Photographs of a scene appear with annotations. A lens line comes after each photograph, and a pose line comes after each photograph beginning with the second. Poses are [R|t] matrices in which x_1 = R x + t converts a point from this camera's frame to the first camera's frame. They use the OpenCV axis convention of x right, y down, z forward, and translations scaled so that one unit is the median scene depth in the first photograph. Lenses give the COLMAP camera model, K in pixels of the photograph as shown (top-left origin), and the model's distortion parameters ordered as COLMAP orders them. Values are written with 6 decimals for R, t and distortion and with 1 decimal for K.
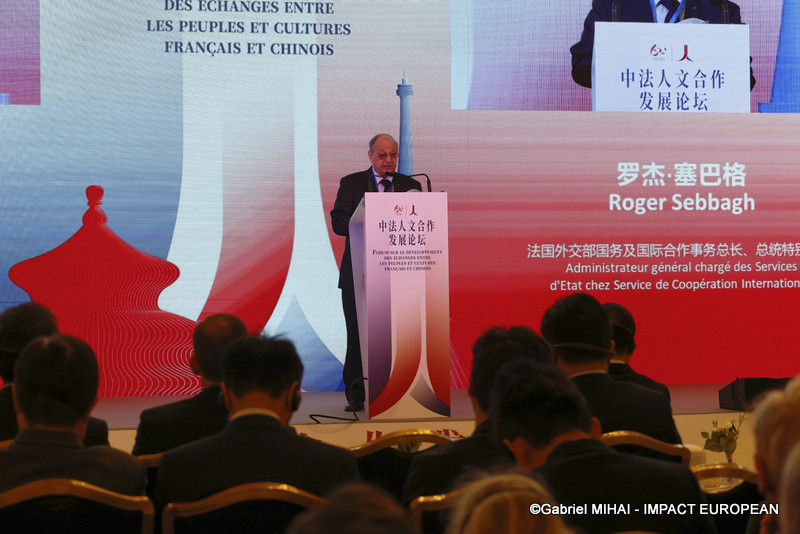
lens RADIAL K [[2362.2, 0, 401.0], [0, 2362.2, 267.7], [0, 0, 1]] dist [-0.040541, 1.647807]
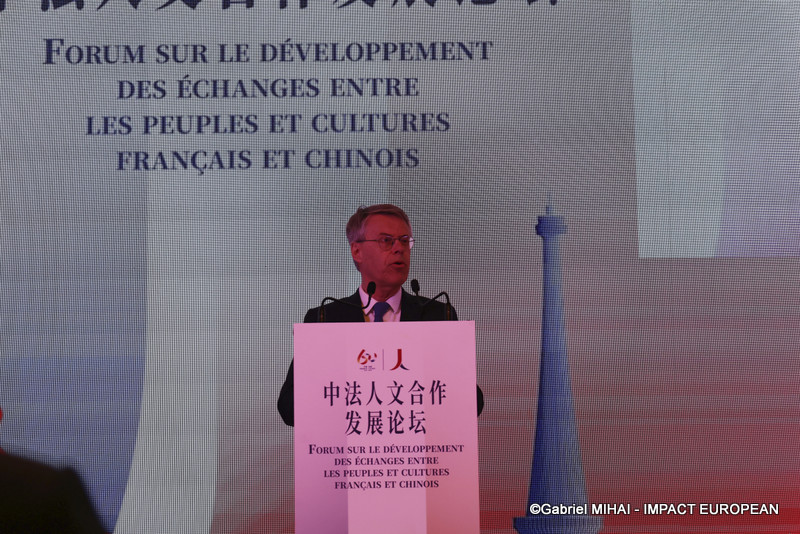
lens RADIAL K [[2362.2, 0, 401.0], [0, 2362.2, 267.7], [0, 0, 1]] dist [-0.040541, 1.647807]
pose [[0.970544, -0.049872, -0.235707, 0.099677], [0.005619, 0.982760, -0.184802, 0.037714], [0.240859, 0.178035, 0.954091, 0.473009]]
